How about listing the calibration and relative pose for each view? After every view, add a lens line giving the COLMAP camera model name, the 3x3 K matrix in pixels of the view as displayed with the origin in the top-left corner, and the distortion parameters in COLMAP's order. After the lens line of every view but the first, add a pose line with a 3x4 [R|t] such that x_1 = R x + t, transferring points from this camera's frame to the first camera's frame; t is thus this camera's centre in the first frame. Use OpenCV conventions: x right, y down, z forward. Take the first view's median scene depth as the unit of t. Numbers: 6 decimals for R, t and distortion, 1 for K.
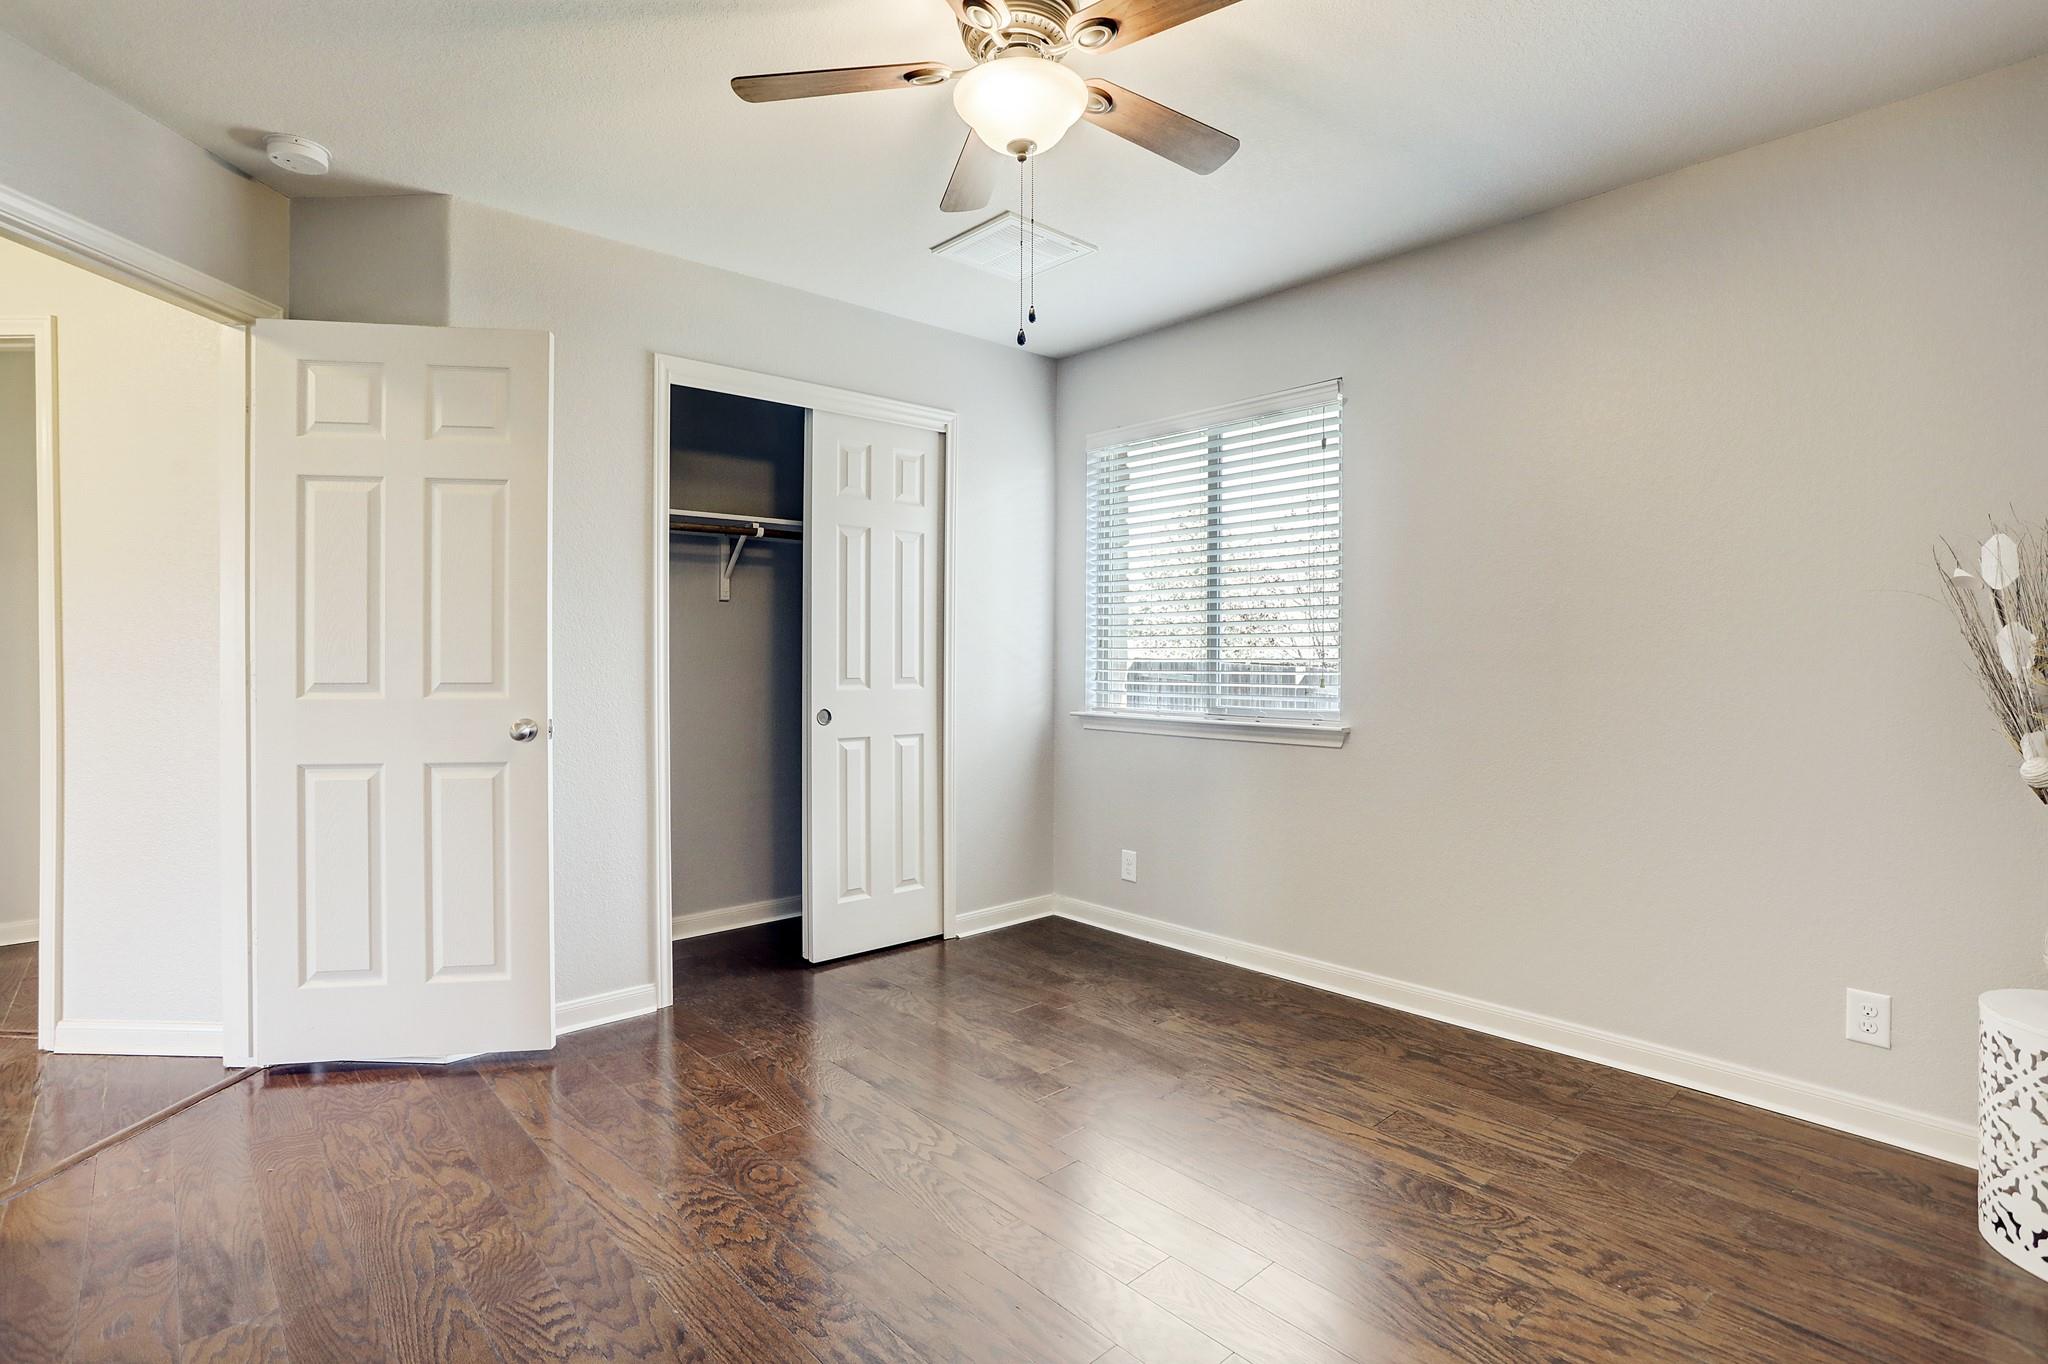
lens RADIAL K [[987.6, 0, 1022.2], [0, 987.6, 658.4], [0, 0, 1]] dist [-0.054080, 0.026979]
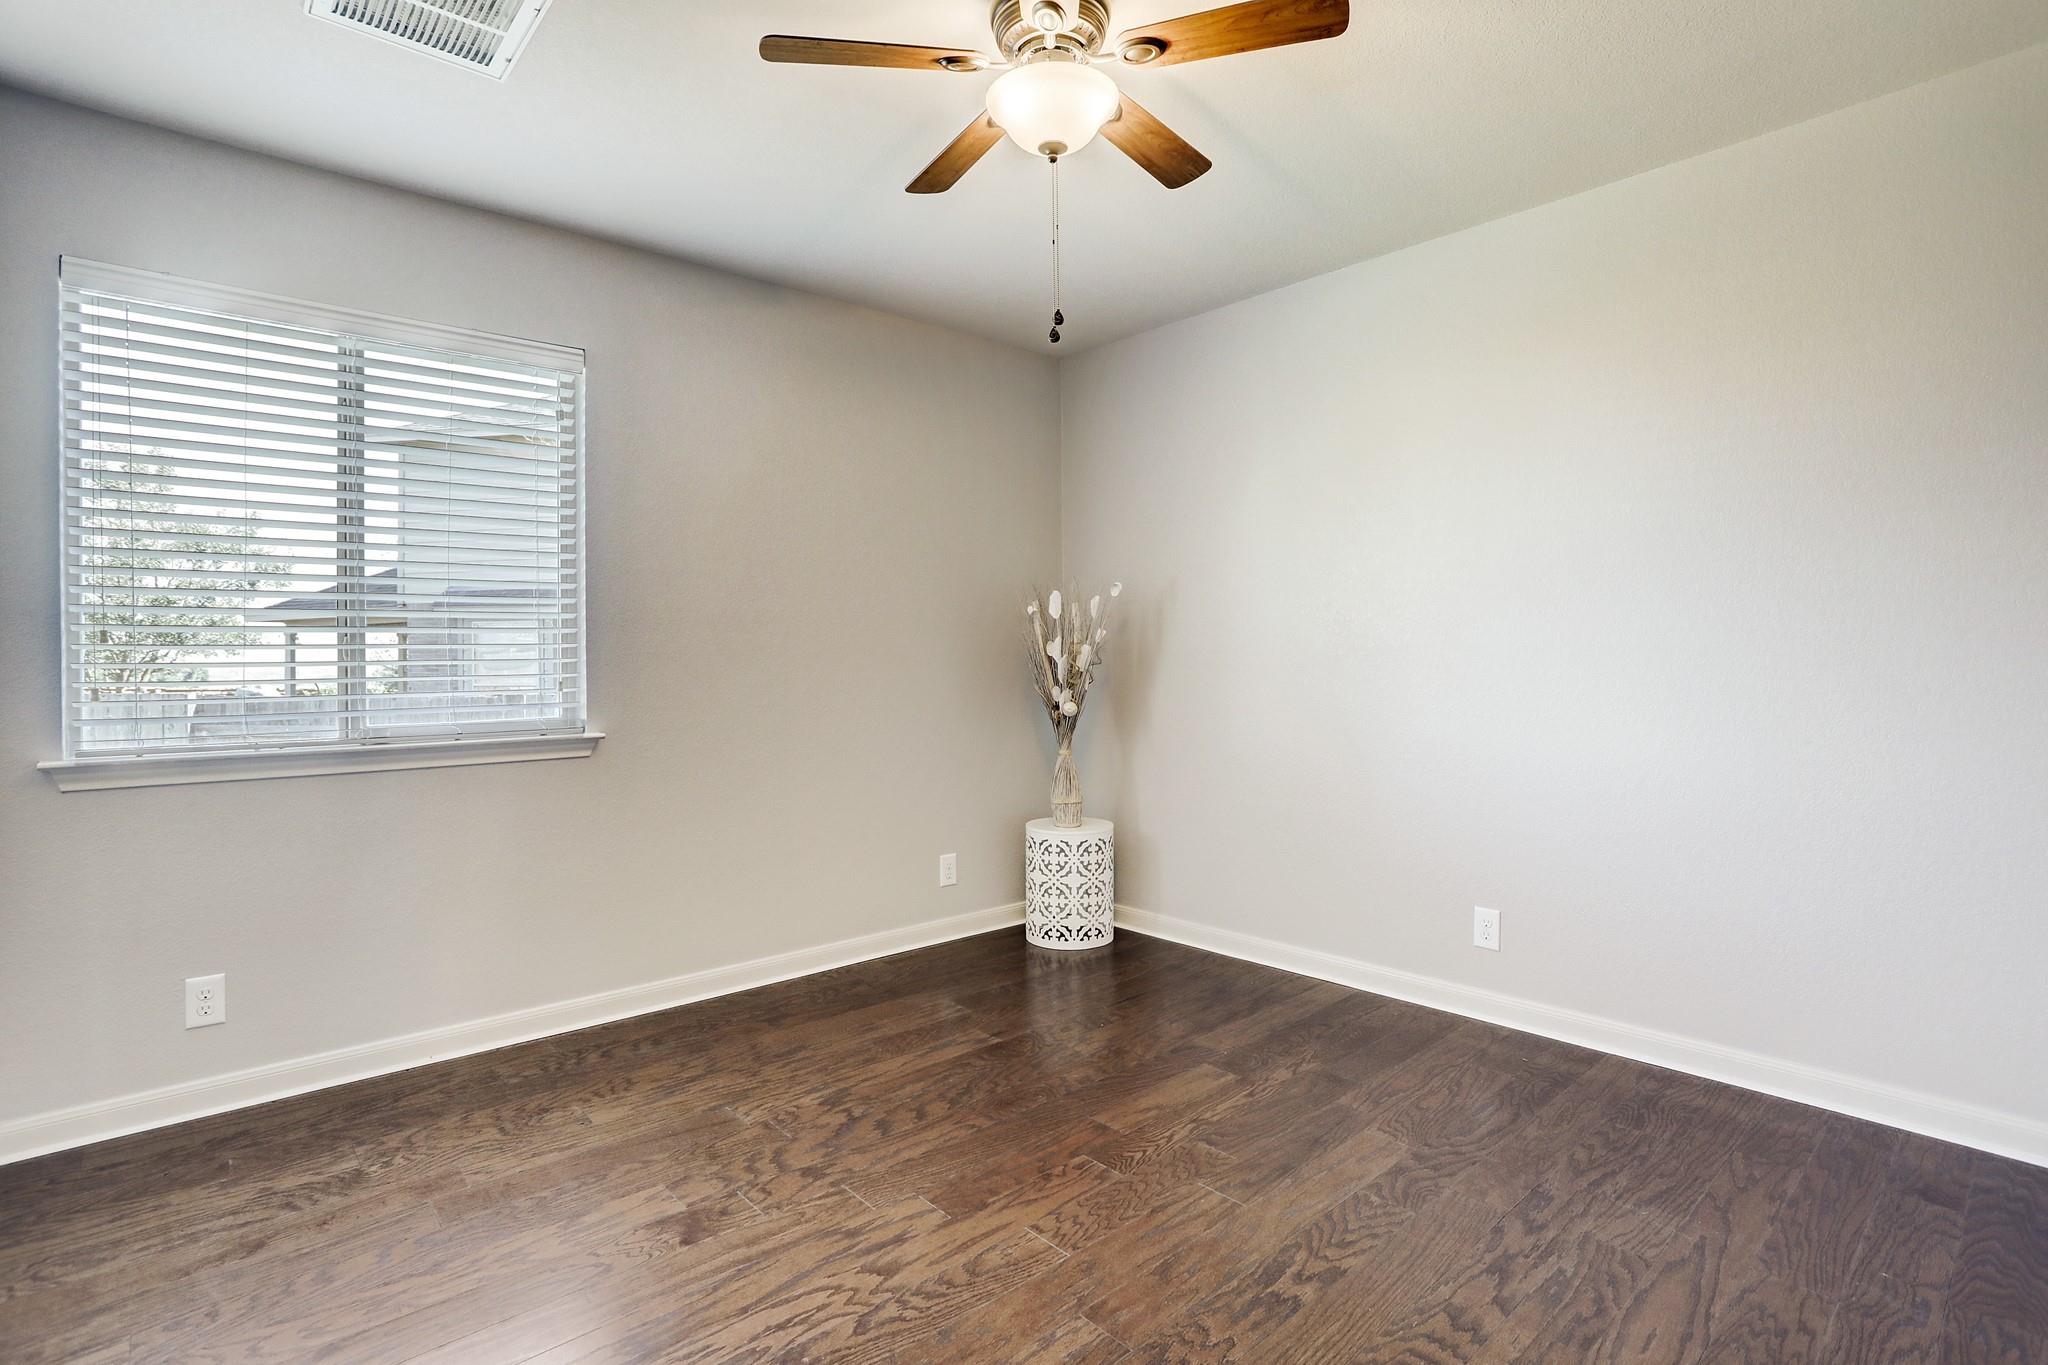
lens RADIAL K [[987.6, 0, 1022.2], [0, 987.6, 658.9], [0, 0, 1]] dist [-0.054080, 0.026979]
pose [[0.015117, -0.001221, 0.999885, -0.672844], [0.009171, 0.999957, 0.001082, 0.003528], [-0.999844, 0.009153, 0.015127, 0.678980]]
